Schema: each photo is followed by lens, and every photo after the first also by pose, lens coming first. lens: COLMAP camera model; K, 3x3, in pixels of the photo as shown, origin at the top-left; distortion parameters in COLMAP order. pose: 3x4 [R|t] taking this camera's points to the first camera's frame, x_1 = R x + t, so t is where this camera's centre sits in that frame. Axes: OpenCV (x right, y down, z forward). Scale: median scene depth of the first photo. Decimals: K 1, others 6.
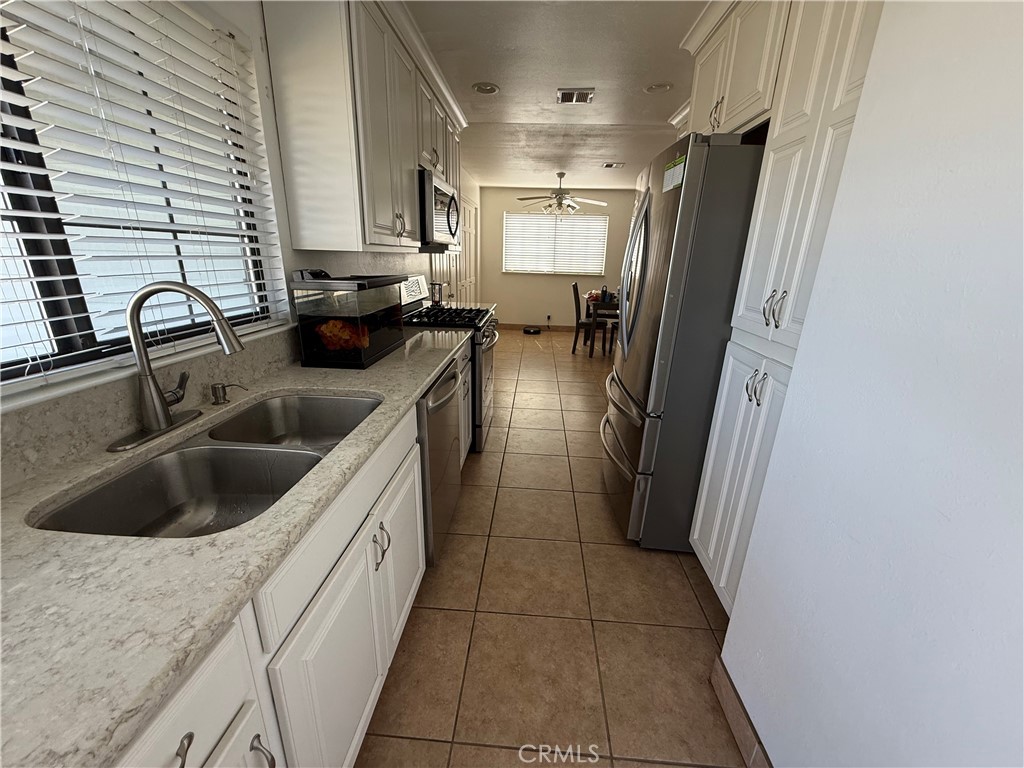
lens RADIAL K [[408.2, 0, 513.1], [0, 408.2, 385.7], [0, 0, 1]] dist [-0.001115, 0.000668]
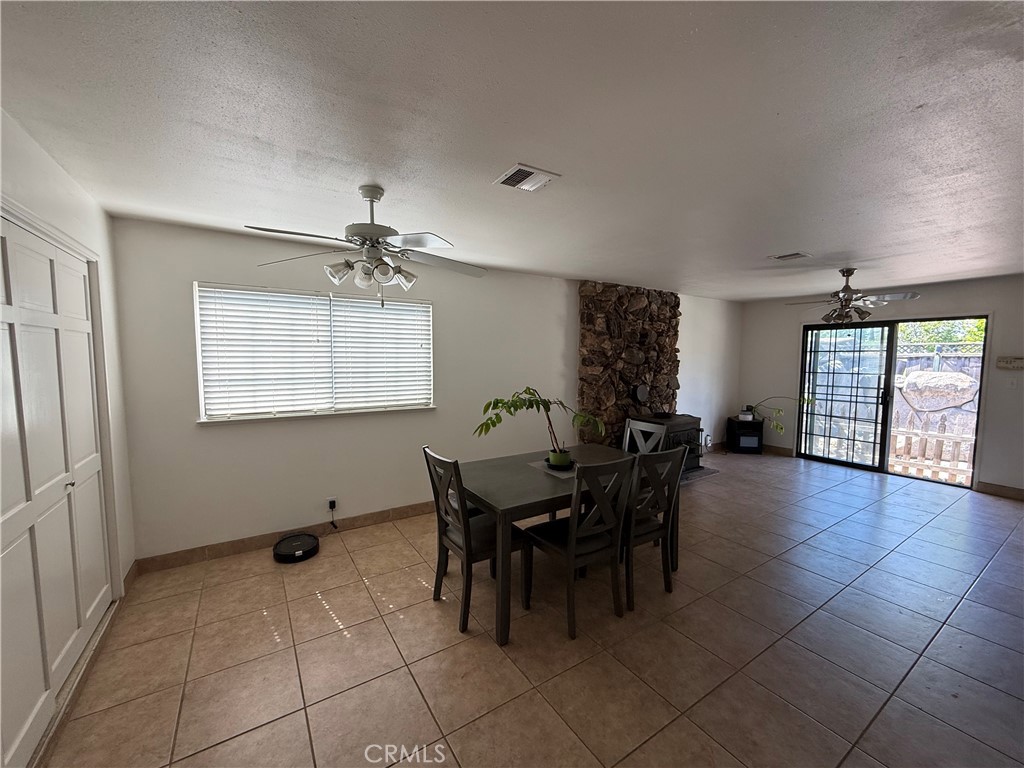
lens RADIAL K [[408.2, 0, 510.0], [0, 408.2, 387.1], [0, 0, 1]] dist [-0.001115, 0.000668]
pose [[0.804902, -0.068968, 0.589386, -0.067601], [0.196036, 0.968364, -0.154405, -0.925473], [-0.560091, 0.239822, 0.792958, 2.440291]]
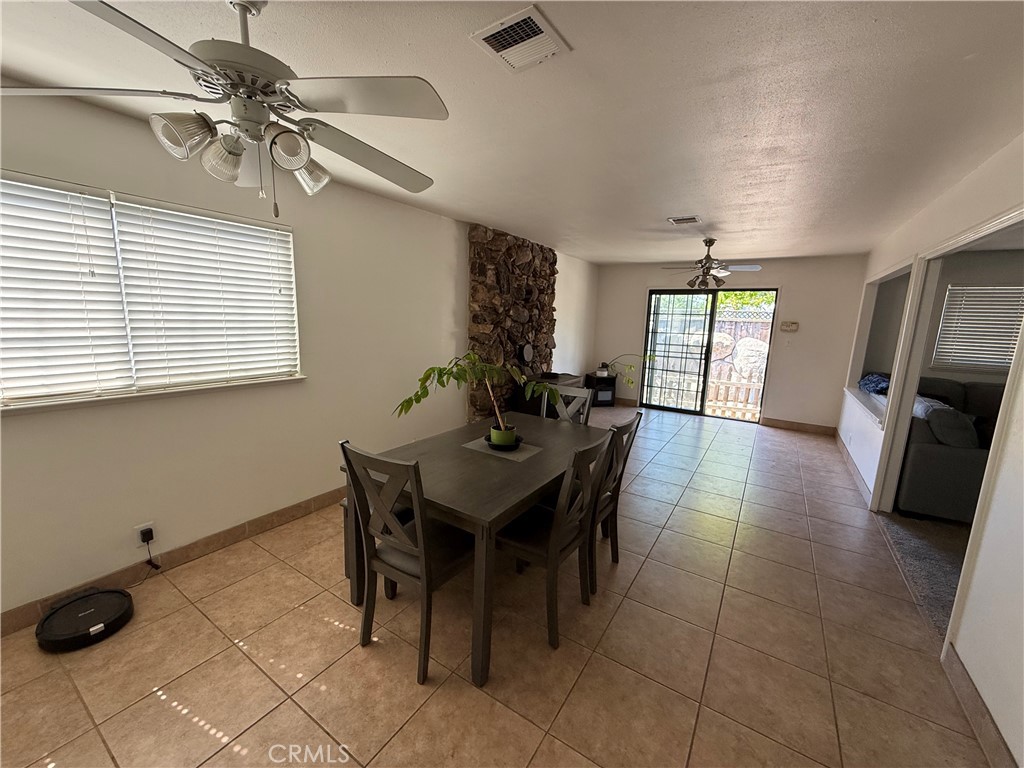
lens RADIAL K [[408.2, 0, 510.1], [0, 408.2, 387.3], [0, 0, 1]] dist [-0.001115, 0.000668]
pose [[0.494079, -0.162099, 0.854172, -0.091125], [0.246455, 0.968278, 0.041196, -1.092783], [-0.833754, 0.190160, 0.518356, 3.013835]]
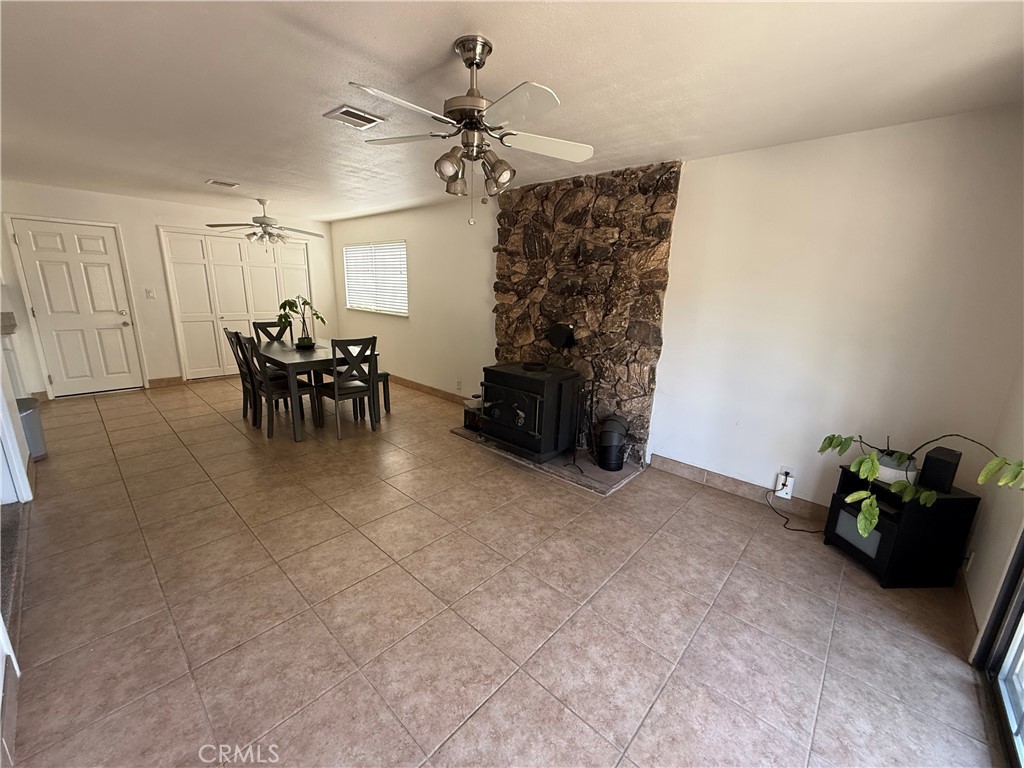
lens RADIAL K [[408.2, 0, 510.2], [0, 408.2, 388.6], [0, 0, 1]] dist [-0.001115, 0.000668]
pose [[0.776508, 0.154048, -0.610987, 4.189633], [-0.205791, 0.978484, -0.014836, -0.782900], [0.595555, 0.137255, 0.791502, 2.479357]]
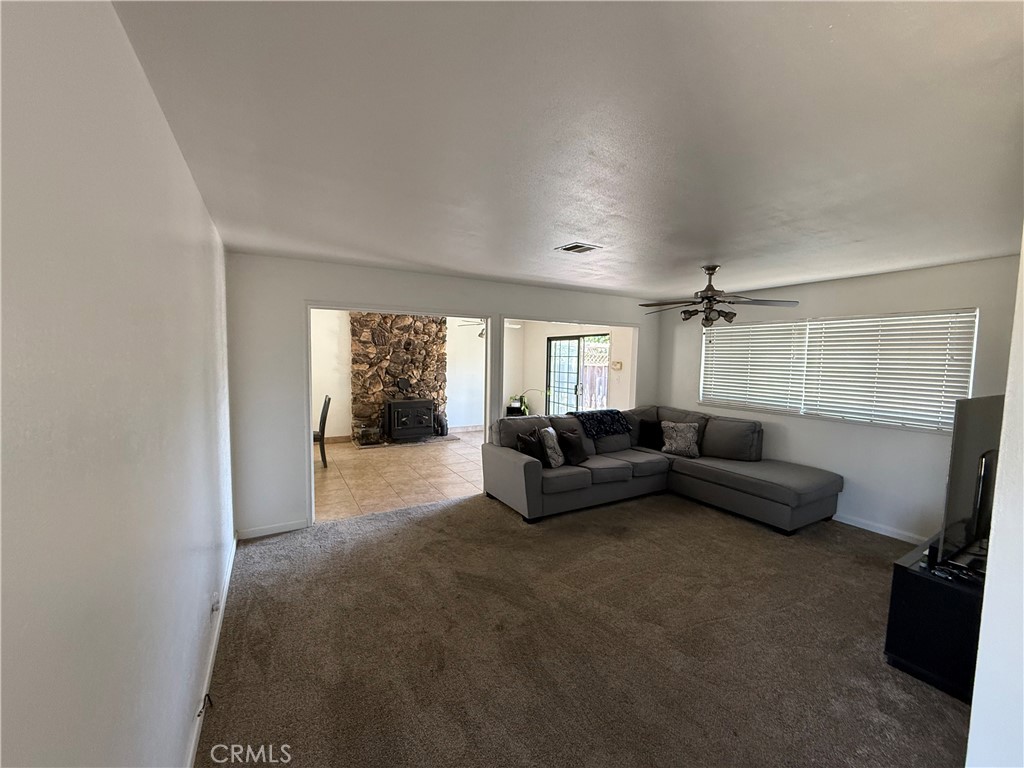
lens RADIAL K [[408.2, 0, 512.2], [0, 408.2, 387.1], [0, 0, 1]] dist [-0.001115, 0.000668]
pose [[0.834836, -0.052898, 0.547952, 1.211697], [0.171452, 0.970850, -0.167493, -0.077234], [-0.523119, 0.233777, 0.819570, -0.238706]]
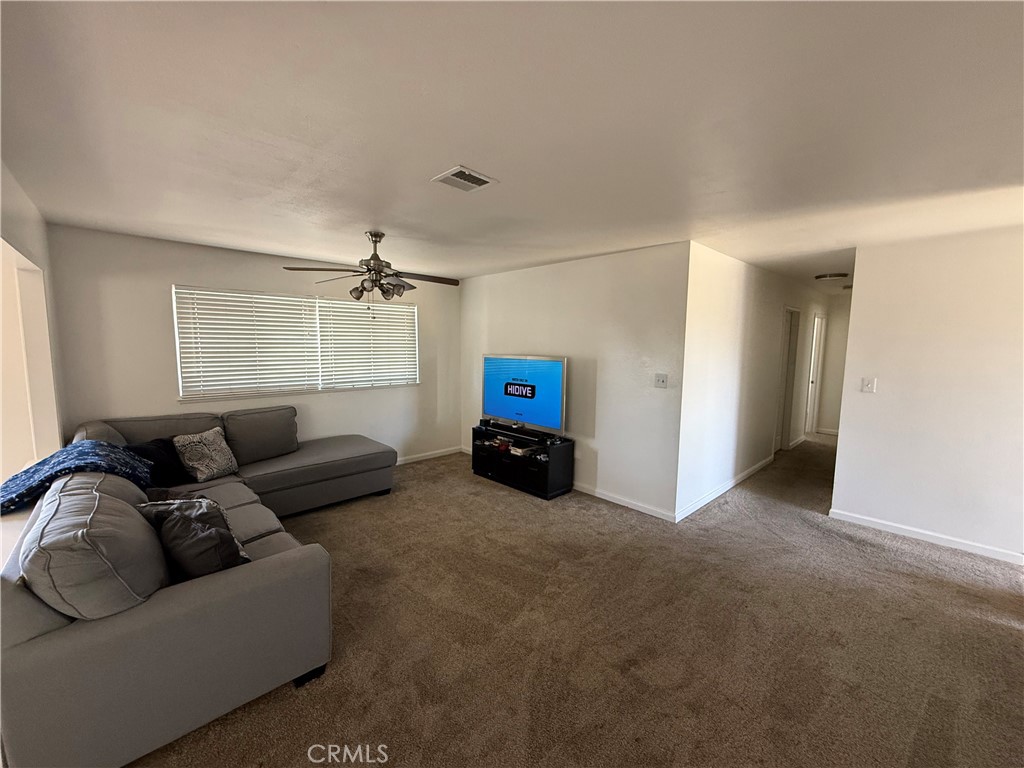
lens RADIAL K [[408.2, 0, 514.7], [0, 408.2, 383.9], [0, 0, 1]] dist [-0.001115, 0.000668]
pose [[-0.725084, -0.099980, 0.681364, 1.452156], [0.184039, 0.925288, 0.331620, -0.783125], [-0.663613, 0.365850, -0.652511, 2.070812]]
